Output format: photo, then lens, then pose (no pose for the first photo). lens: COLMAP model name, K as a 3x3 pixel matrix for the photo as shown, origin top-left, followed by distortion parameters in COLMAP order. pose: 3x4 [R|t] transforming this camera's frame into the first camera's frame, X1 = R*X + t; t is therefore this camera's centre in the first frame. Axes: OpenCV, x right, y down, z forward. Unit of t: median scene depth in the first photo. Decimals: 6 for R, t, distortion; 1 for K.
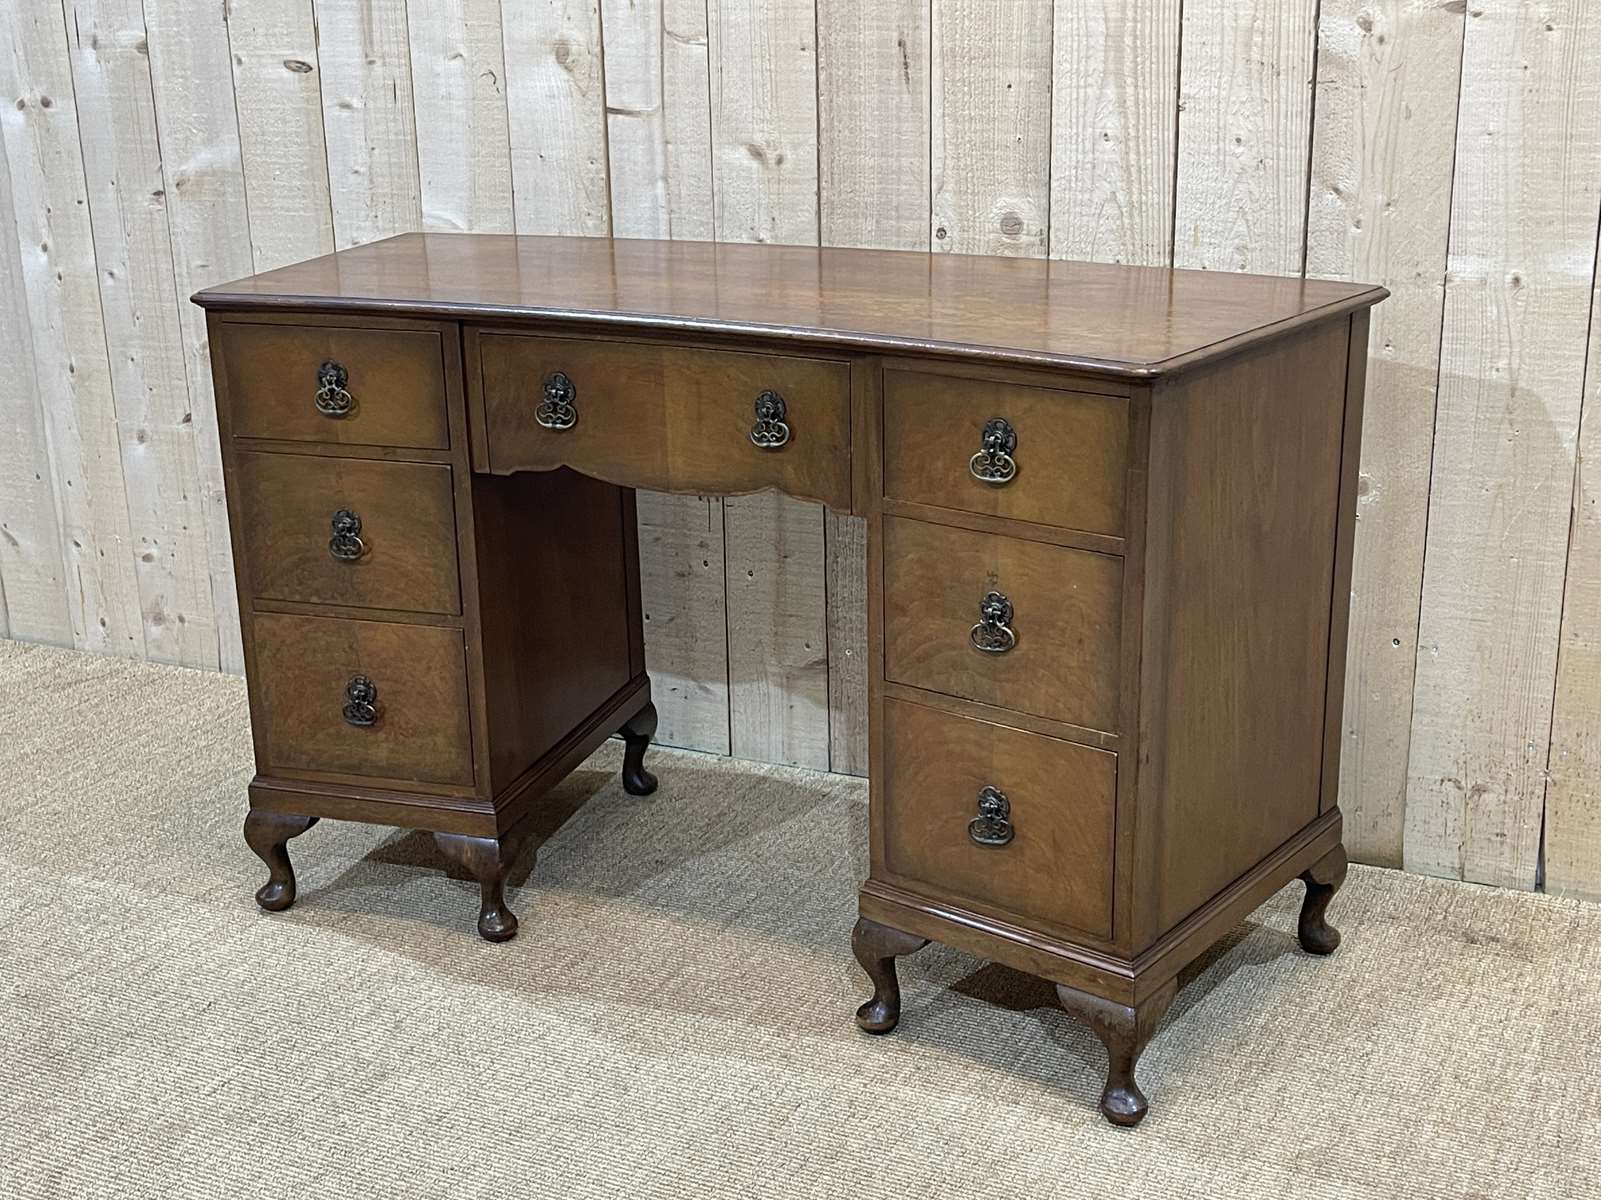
lens RADIAL K [[2033.1, 0, 788.7], [0, 2033.1, 603.1], [0, 0, 1]] dist [0.037140, 0.000000]
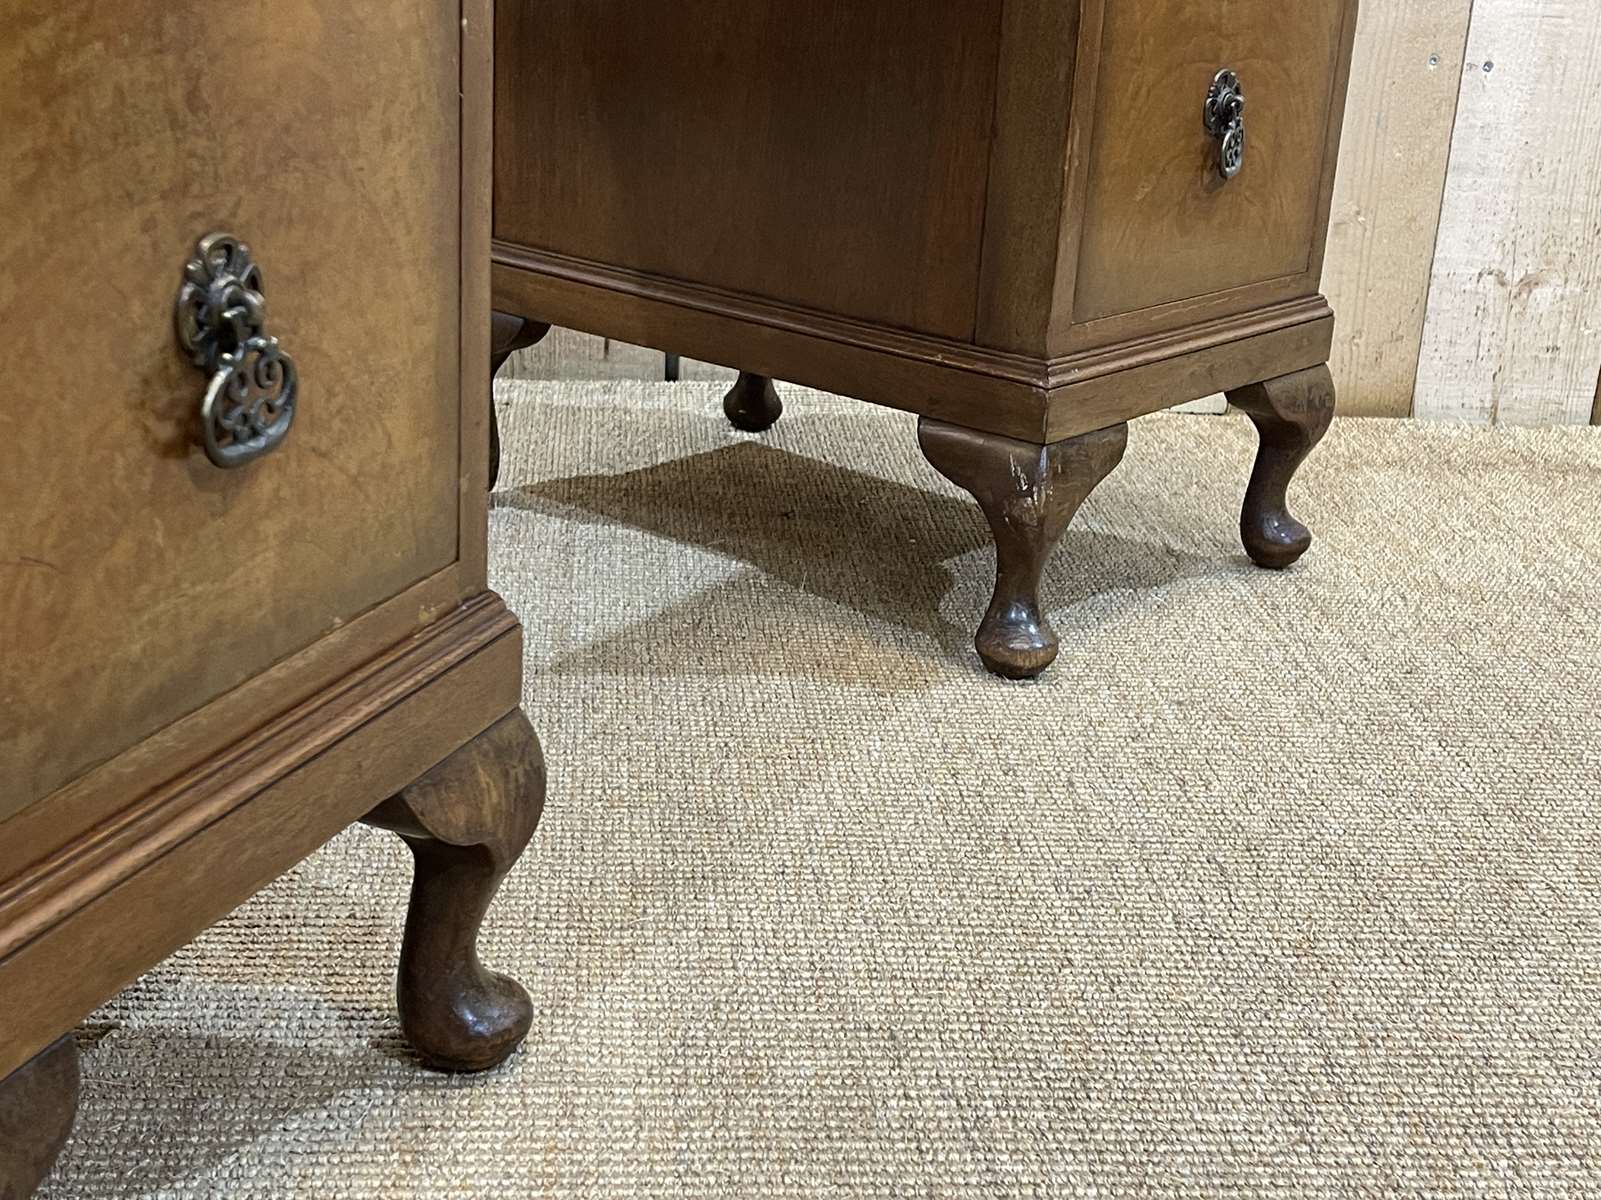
lens RADIAL K [[2227.3, 0, 834.6], [0, 2227.3, 615.9], [0, 0, 1]] dist [0.039275, 0.000000]
pose [[0.854328, -0.096347, 0.510726, -0.255781], [0.080811, 0.995341, 0.052589, 0.143831], [-0.513414, -0.003656, 0.858133, 0.472191]]
